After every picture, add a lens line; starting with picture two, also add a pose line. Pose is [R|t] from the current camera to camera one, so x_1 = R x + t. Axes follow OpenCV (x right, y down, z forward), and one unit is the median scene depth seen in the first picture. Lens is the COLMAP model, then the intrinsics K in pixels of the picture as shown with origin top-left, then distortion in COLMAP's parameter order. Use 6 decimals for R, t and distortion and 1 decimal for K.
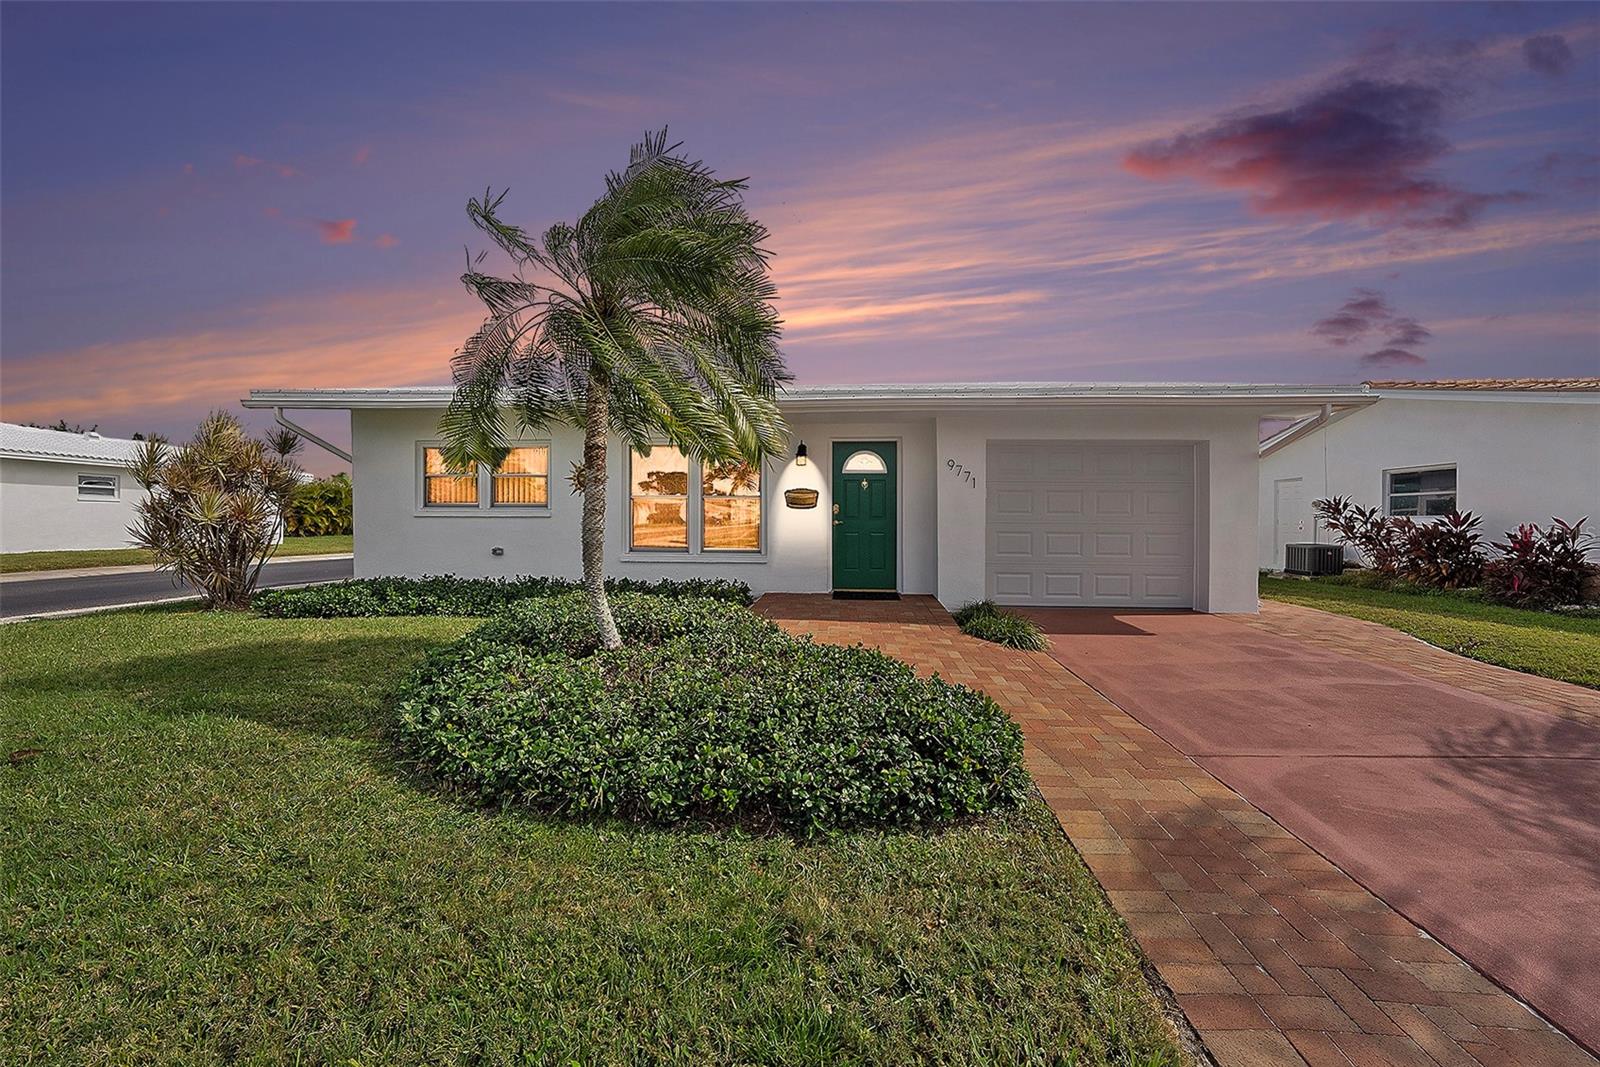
lens RADIAL K [[545.2, 0, 804.9], [0, 545.2, 529.0], [0, 0, 1]] dist [-0.001650, -0.000044]
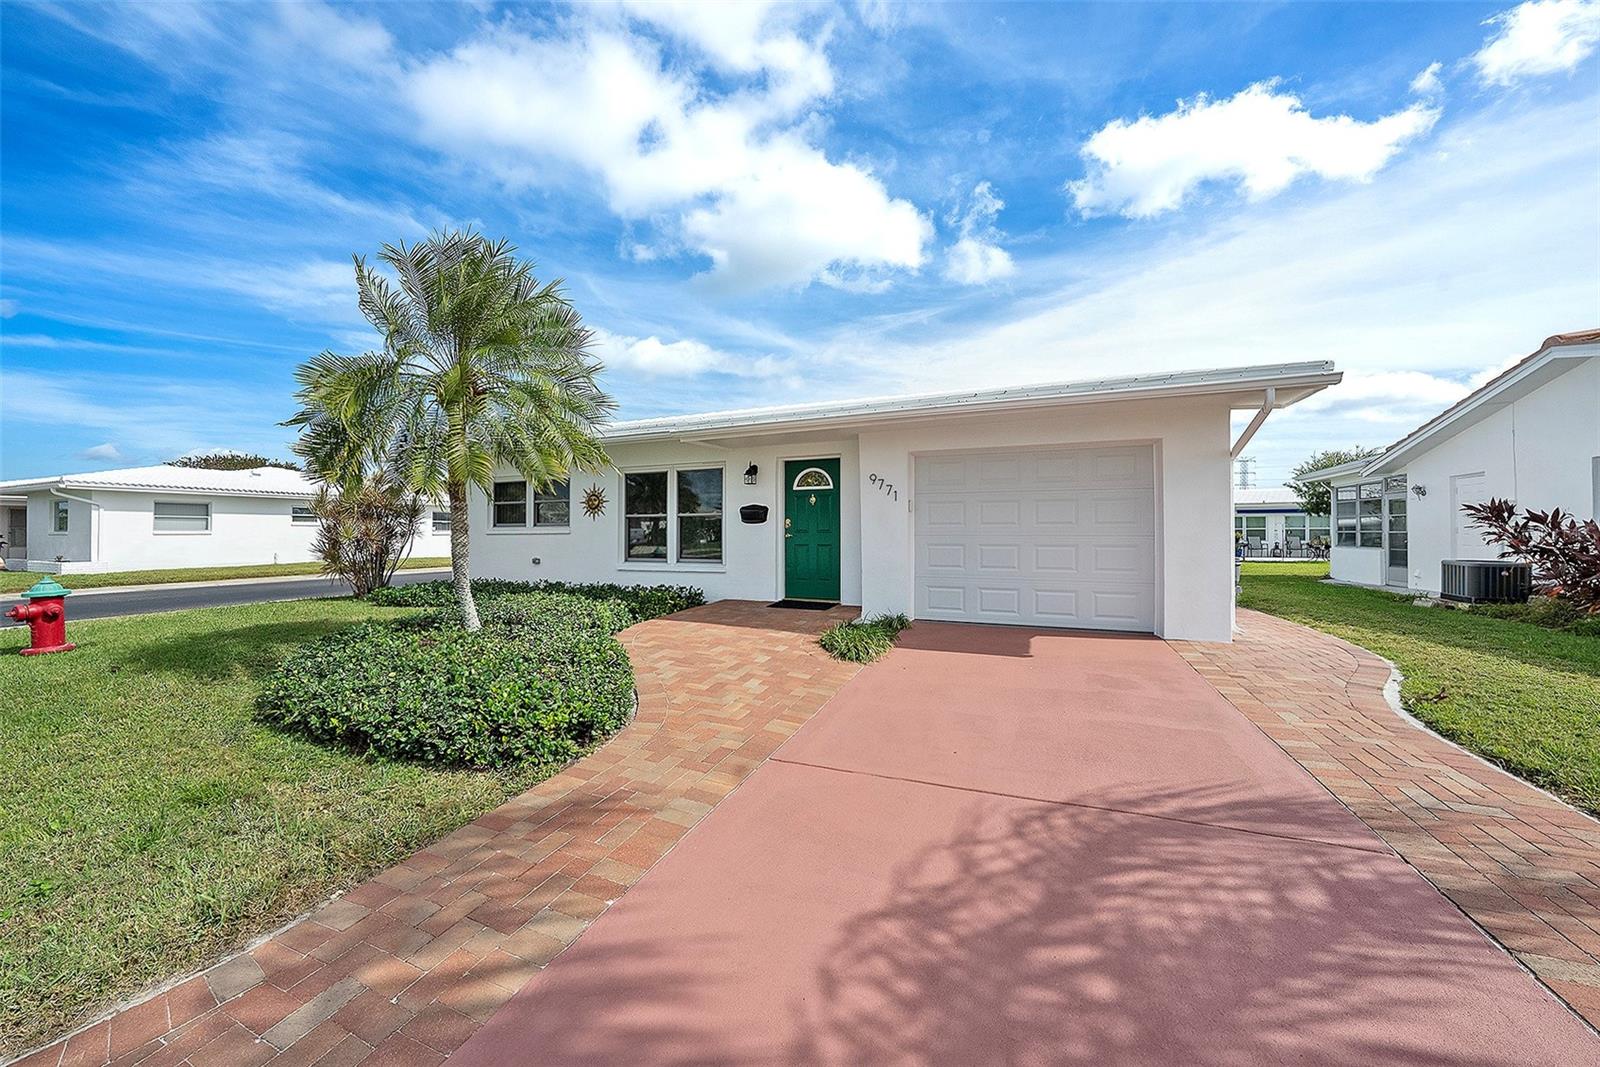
lens RADIAL K [[545.2, 0, 805.5], [0, 545.2, 530.5], [0, 0, 1]] dist [-0.001650, -0.000044]
pose [[0.951790, -0.008792, -0.306624, 0.448128], [0.002090, 0.999752, -0.022176, 0.000912], [0.306742, 0.020466, 0.951573, 0.003160]]
